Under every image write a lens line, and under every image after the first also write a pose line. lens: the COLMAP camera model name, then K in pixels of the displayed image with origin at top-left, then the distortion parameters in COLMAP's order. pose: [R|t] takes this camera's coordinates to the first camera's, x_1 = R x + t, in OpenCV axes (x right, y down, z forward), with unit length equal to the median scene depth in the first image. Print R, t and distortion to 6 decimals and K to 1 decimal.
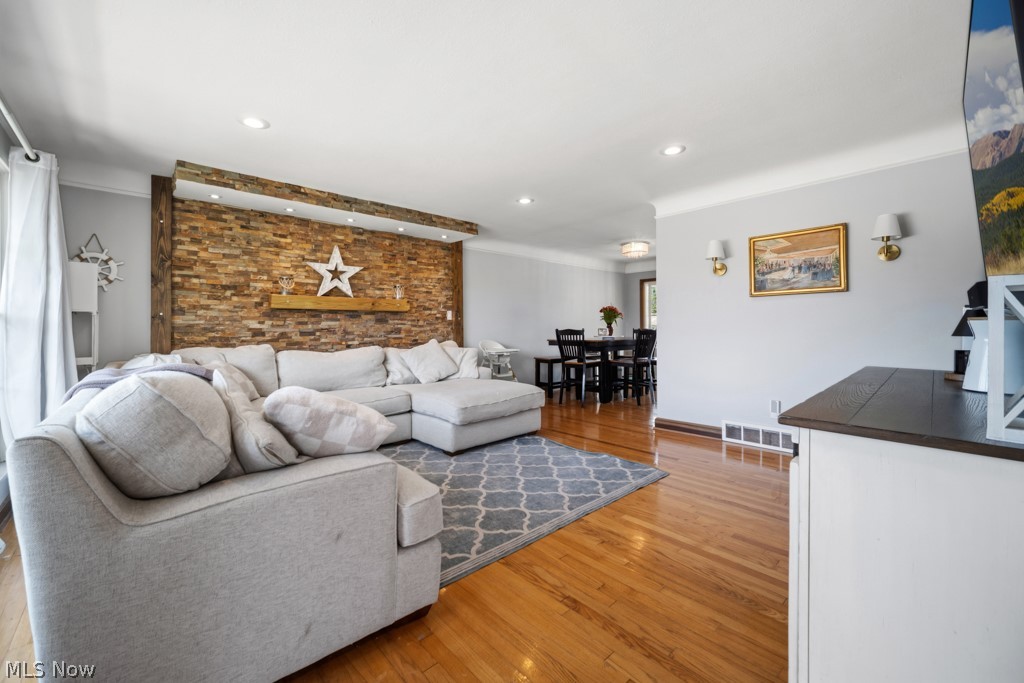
lens RADIAL K [[406.7, 0, 512.4], [0, 406.7, 326.0], [0, 0, 1]] dist [-0.003121, 0.000514]
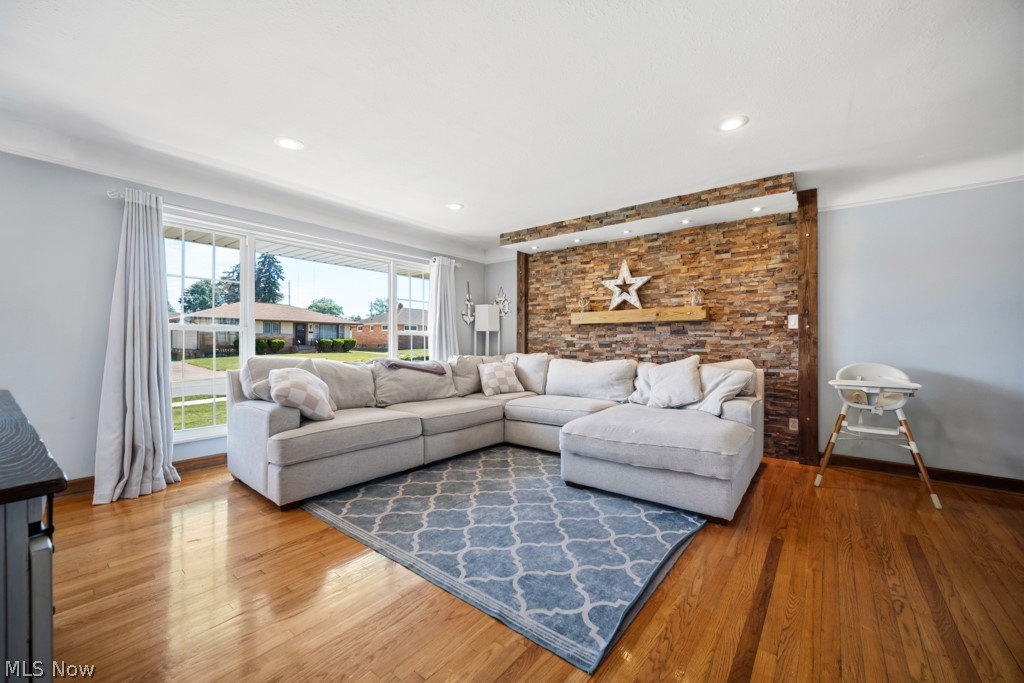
lens RADIAL K [[406.7, 0, 513.2], [0, 406.7, 341.3], [0, 0, 1]] dist [-0.003121, 0.000514]
pose [[0.158696, 0.003460, -0.987321, 0.560503], [0.002928, 0.999988, 0.003975, 0.002080], [0.987323, -0.003522, 0.158684, 0.591659]]
